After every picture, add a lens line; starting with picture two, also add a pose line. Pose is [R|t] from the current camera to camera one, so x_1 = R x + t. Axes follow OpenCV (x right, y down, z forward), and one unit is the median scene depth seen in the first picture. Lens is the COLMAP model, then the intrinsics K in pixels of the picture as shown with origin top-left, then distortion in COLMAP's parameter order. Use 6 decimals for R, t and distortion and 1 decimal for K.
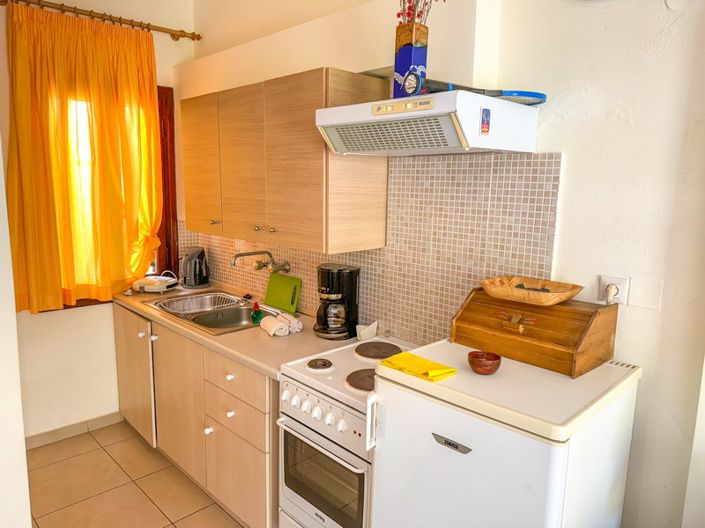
lens RADIAL K [[505.6, 0, 346.9], [0, 505.6, 266.3], [0, 0, 1]] dist [0.047788, -0.057555]
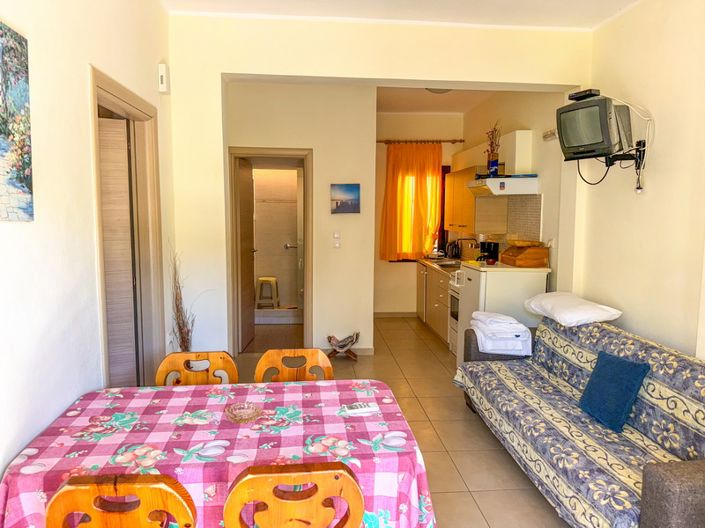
lens RADIAL K [[505.6, 0, 351.6], [0, 505.6, 261.3], [0, 0, 1]] dist [0.047788, -0.057555]
pose [[0.775214, 0.046729, -0.629968, 0.778748], [-0.089555, 0.995317, -0.036373, 0.186733], [0.625319, 0.084614, 0.775769, -0.985712]]
